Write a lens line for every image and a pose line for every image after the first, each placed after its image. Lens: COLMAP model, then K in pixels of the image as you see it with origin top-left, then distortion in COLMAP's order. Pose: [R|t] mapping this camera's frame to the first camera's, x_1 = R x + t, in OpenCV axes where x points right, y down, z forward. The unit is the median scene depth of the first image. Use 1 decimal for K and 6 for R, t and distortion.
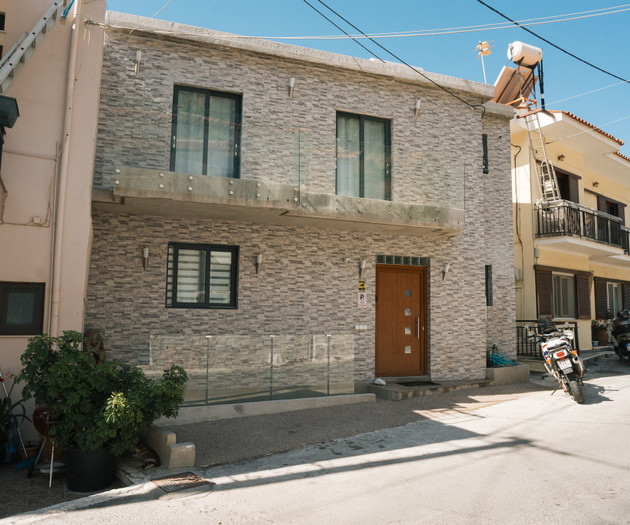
lens RADIAL K [[535.1, 0, 317.4], [0, 535.1, 262.3], [0, 0, 1]] dist [-0.055563, 0.037610]
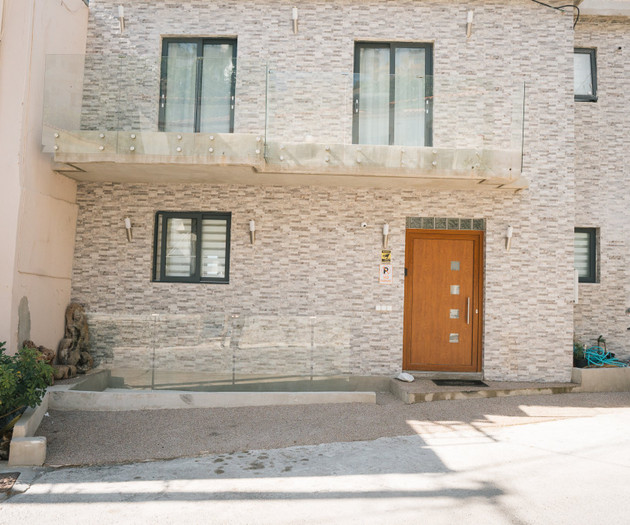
lens RADIAL K [[535.1, 0, 314.2], [0, 535.1, 262.7], [0, 0, 1]] dist [-0.055563, 0.037610]
pose [[0.927803, -0.005036, -0.373036, 0.298438], [0.023266, 0.998744, 0.044382, 0.015913], [0.372343, -0.049857, 0.926755, 0.229270]]
